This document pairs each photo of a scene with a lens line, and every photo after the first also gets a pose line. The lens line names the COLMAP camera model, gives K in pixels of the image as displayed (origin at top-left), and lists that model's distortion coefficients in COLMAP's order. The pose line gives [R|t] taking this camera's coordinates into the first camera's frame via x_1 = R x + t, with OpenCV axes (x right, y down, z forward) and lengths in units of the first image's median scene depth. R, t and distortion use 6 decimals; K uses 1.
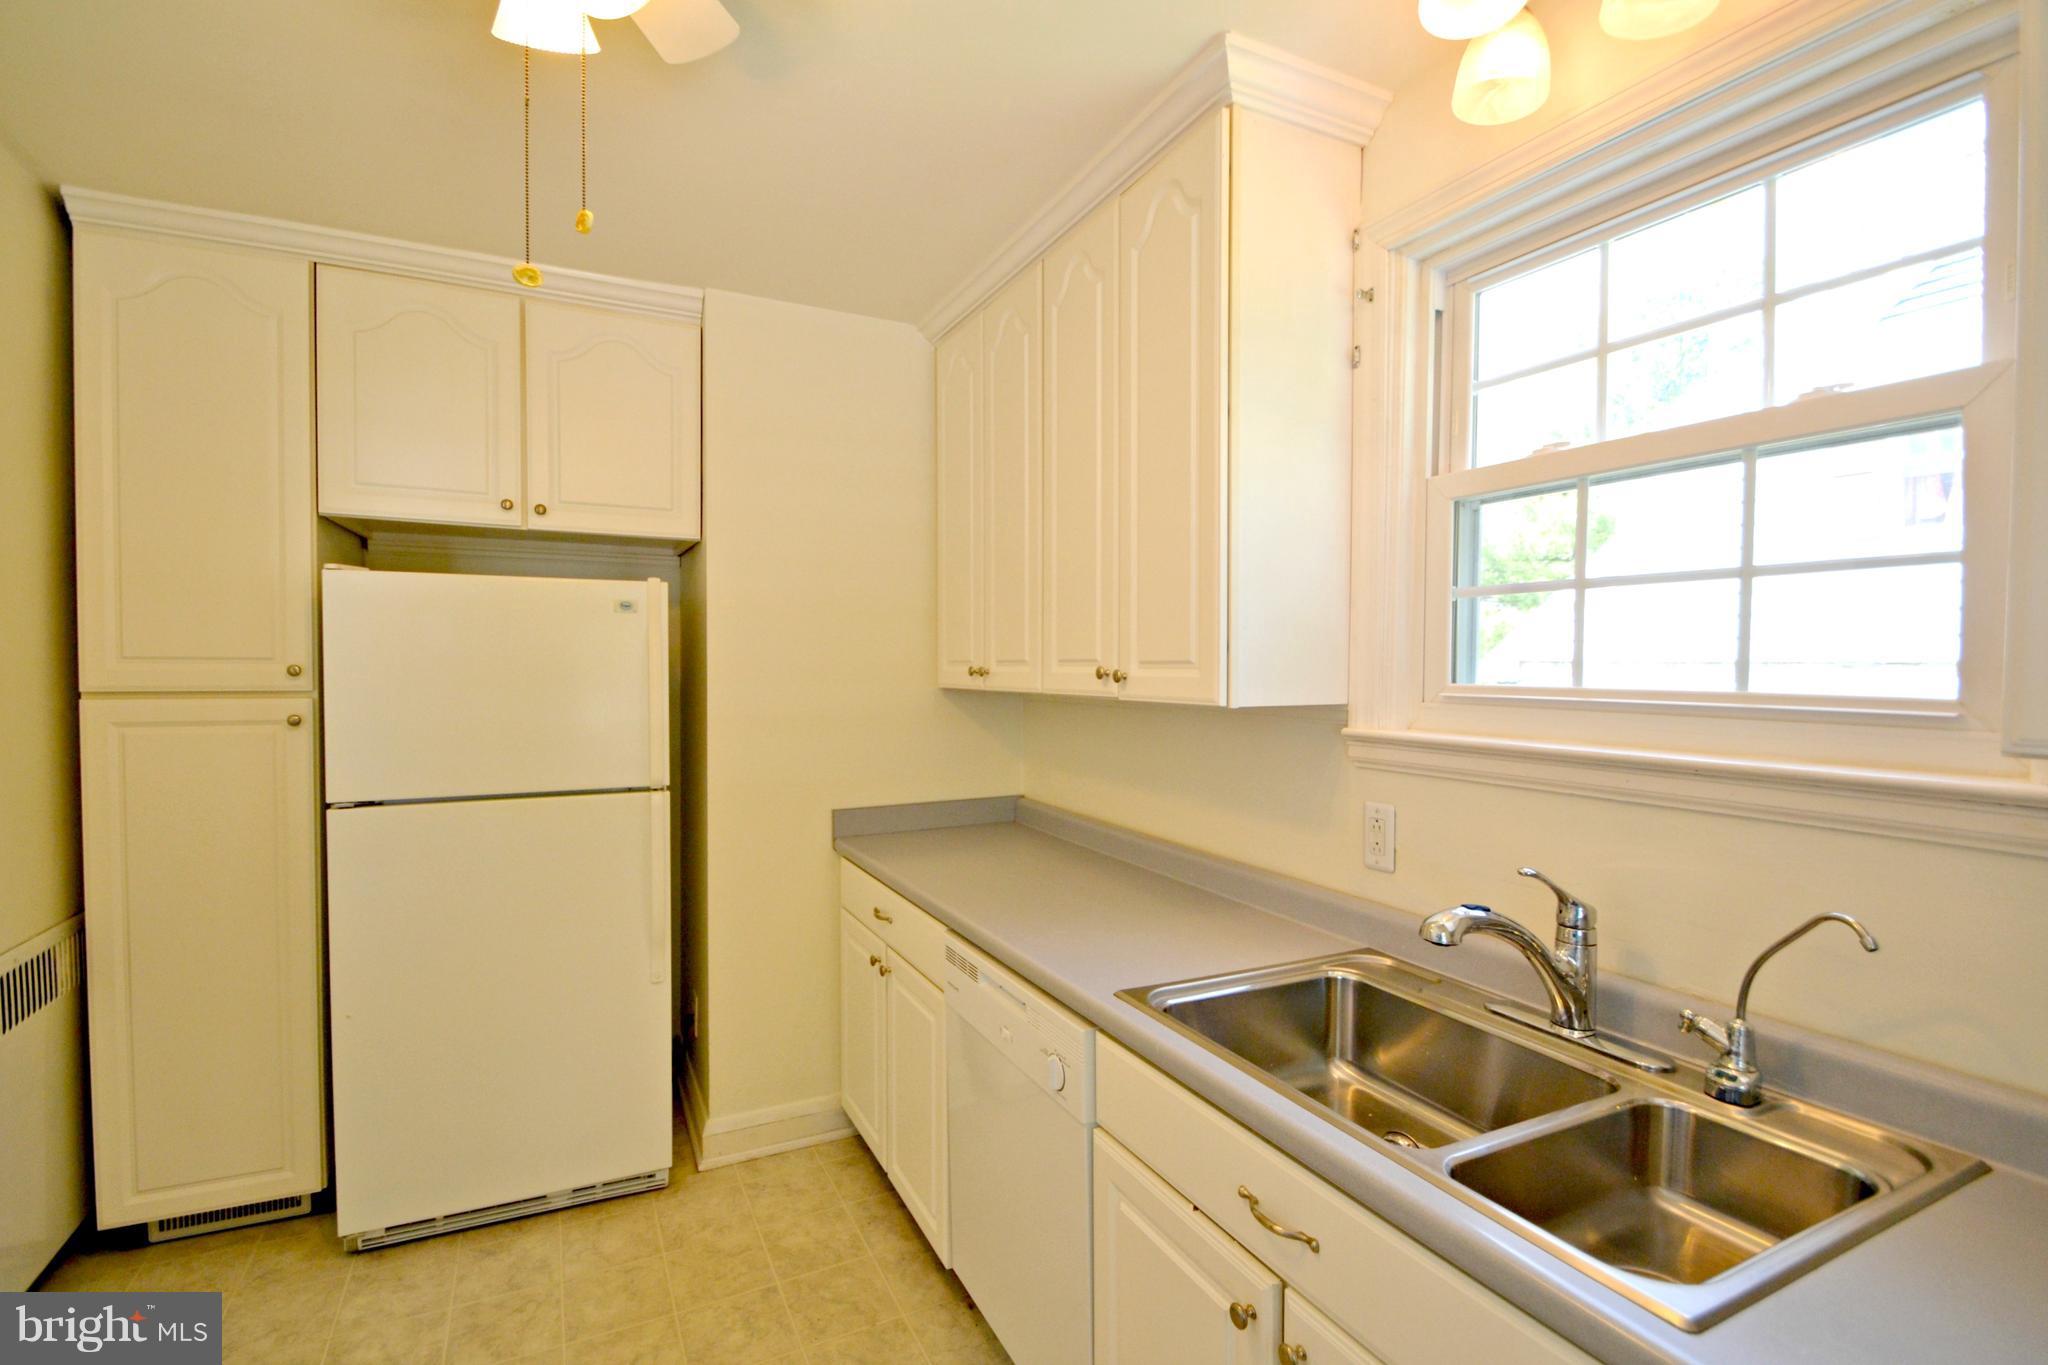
lens RADIAL K [[924.2, 0, 1009.1], [0, 924.2, 686.9], [0, 0, 1]] dist [0.008645, -0.014378]
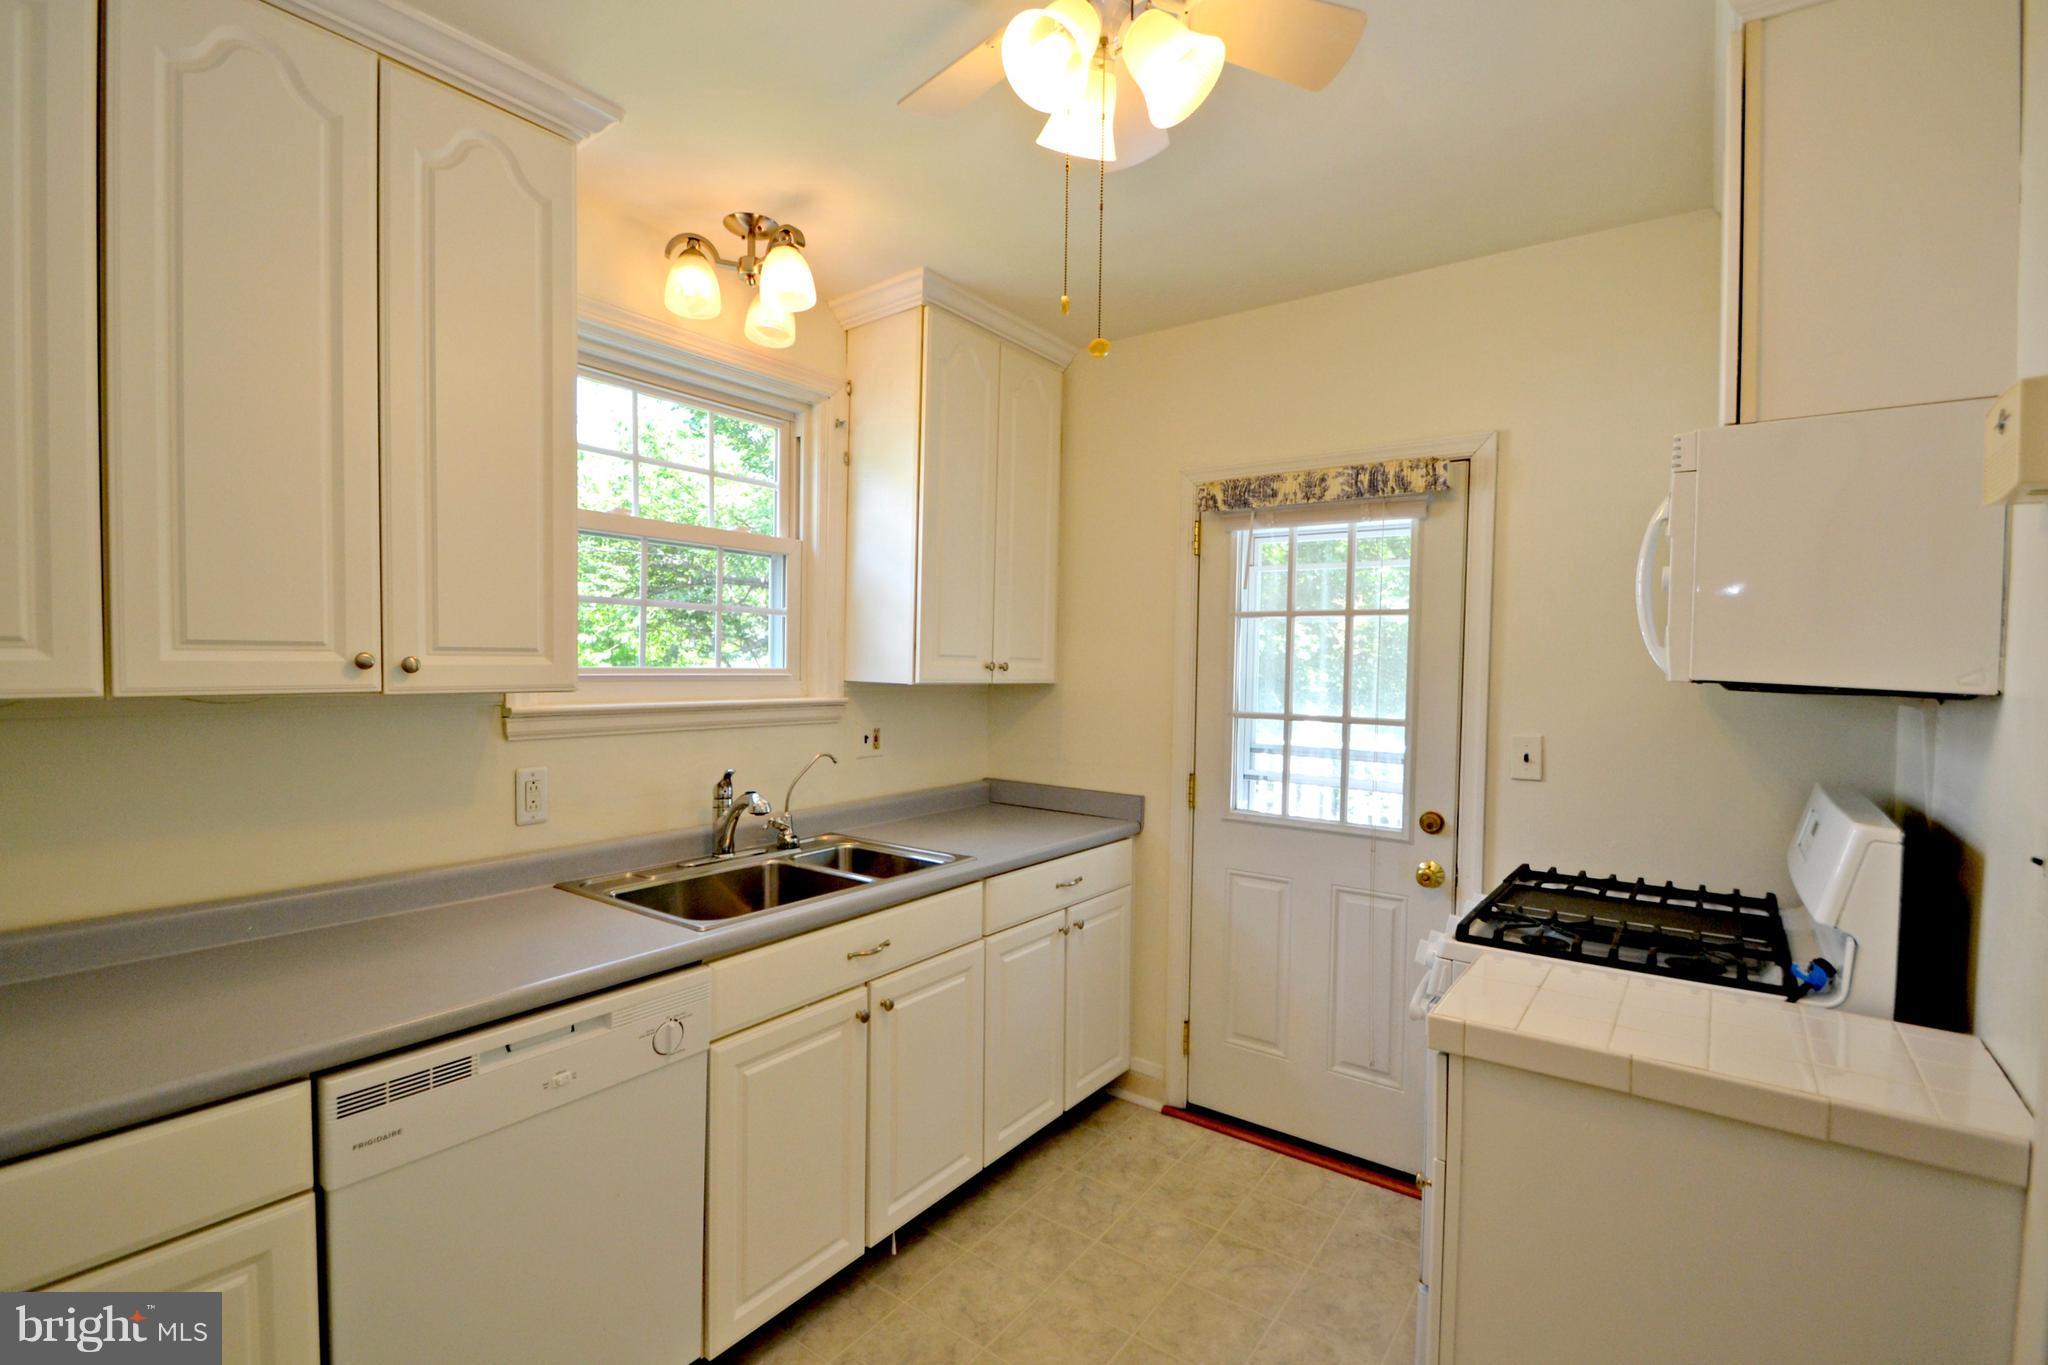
lens RADIAL K [[924.2, 0, 1009.1], [0, 924.2, 686.9], [0, 0, 1]] dist [0.008645, -0.014378]
pose [[-0.461290, -0.035456, 0.886541, -0.925871], [0.006426, 0.999042, 0.043298, -0.025956], [-0.887226, 0.025670, -0.460620, 0.986334]]
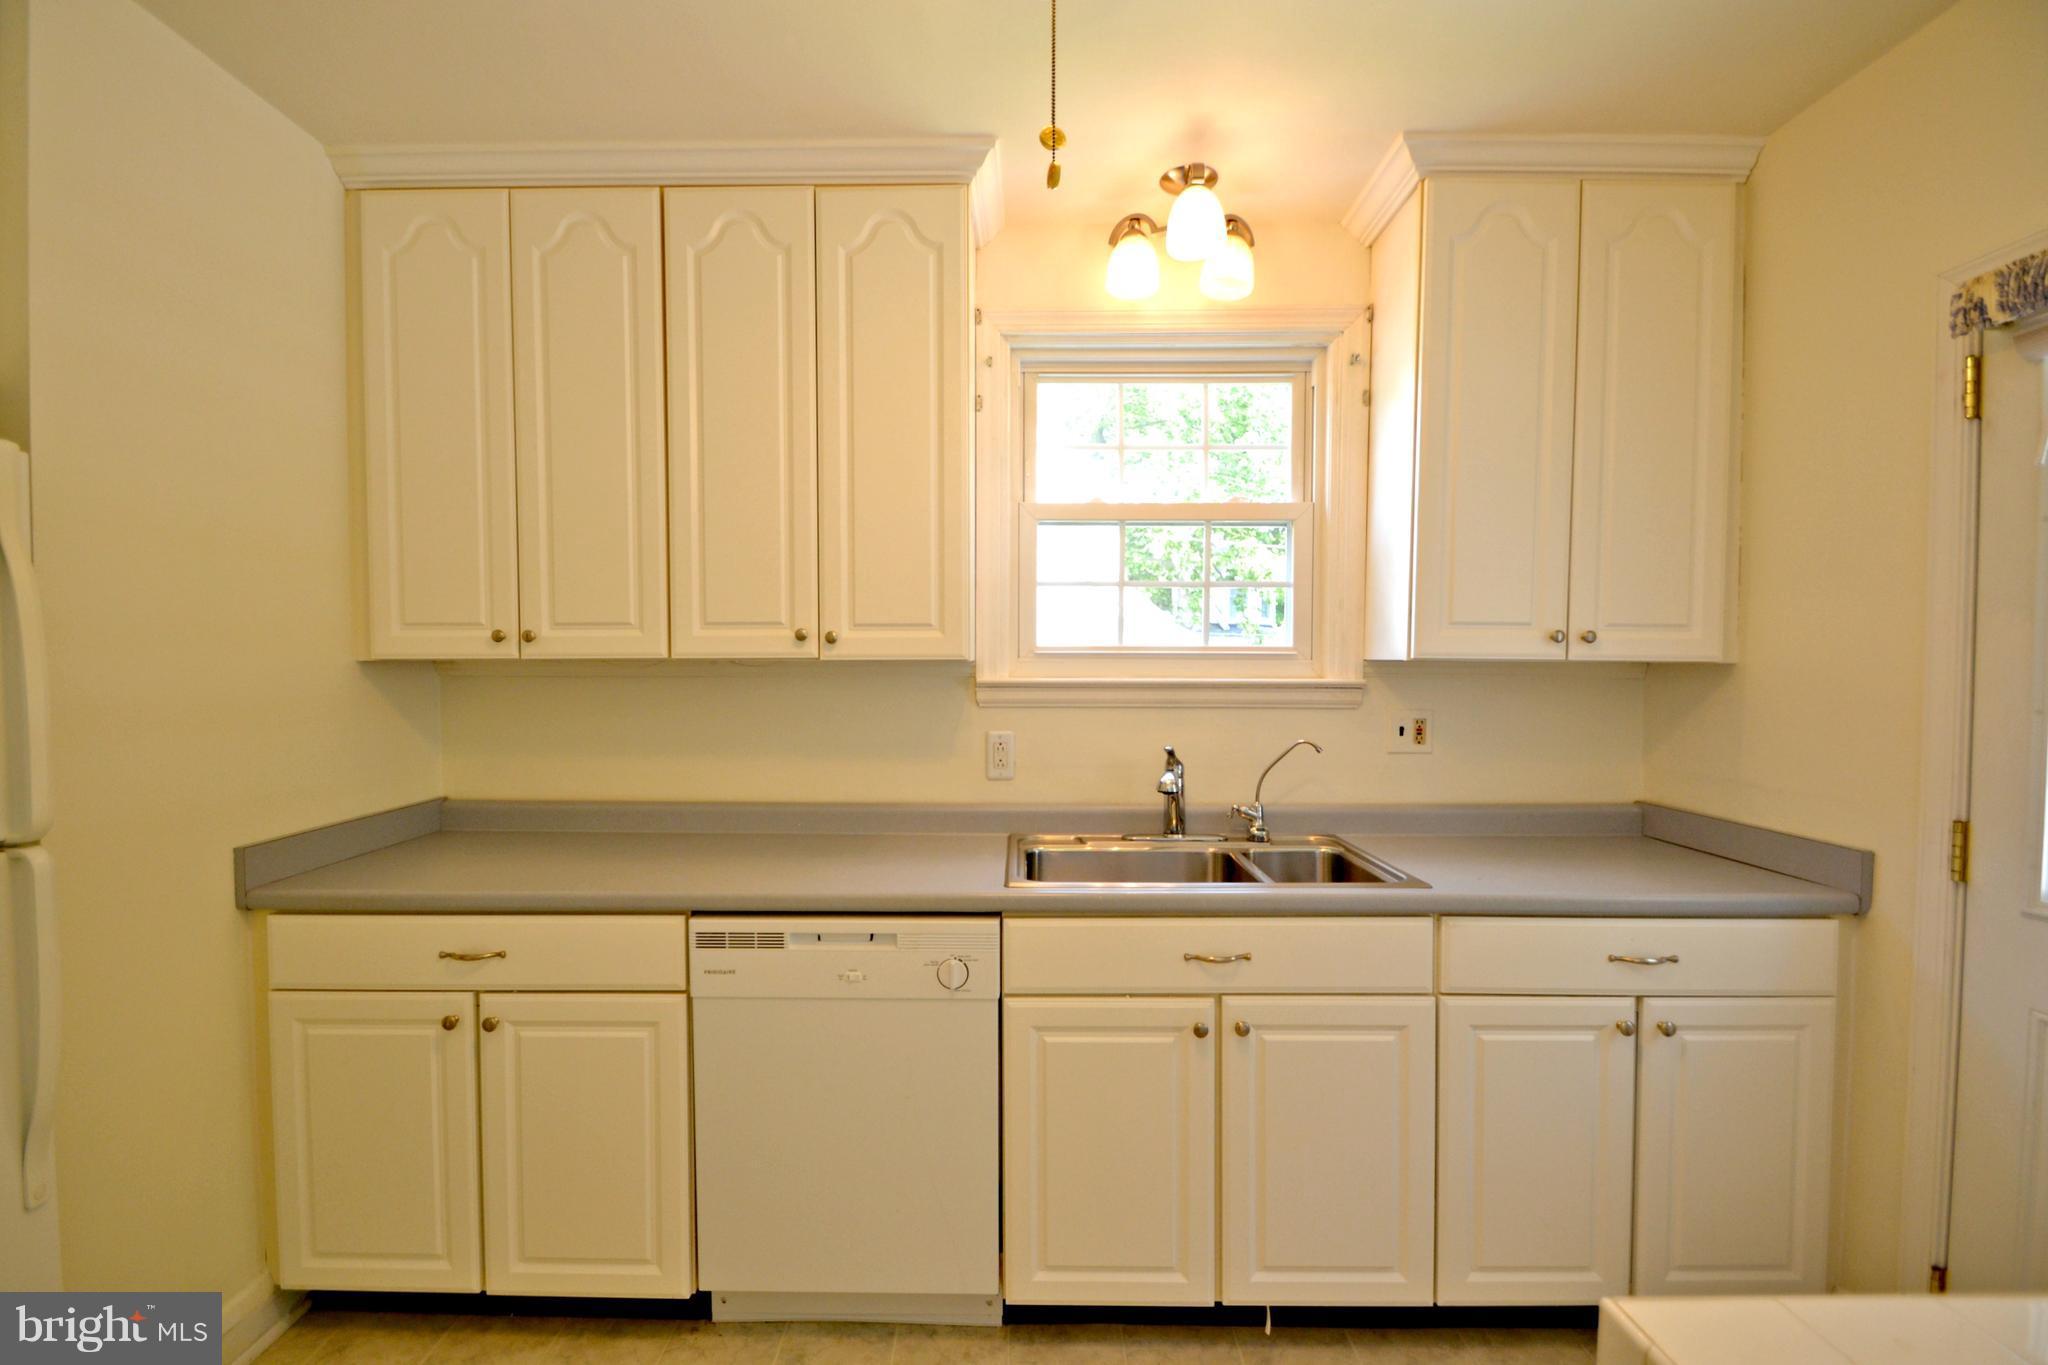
lens RADIAL K [[924.2, 0, 1009.1], [0, 924.2, 686.9], [0, 0, 1]] dist [0.008645, -0.014378]
pose [[0.446415, -0.024216, 0.894498, -0.822483], [0.023605, 0.999605, 0.015281, 0.037827], [-0.894515, 0.014293, 0.446810, 0.361421]]
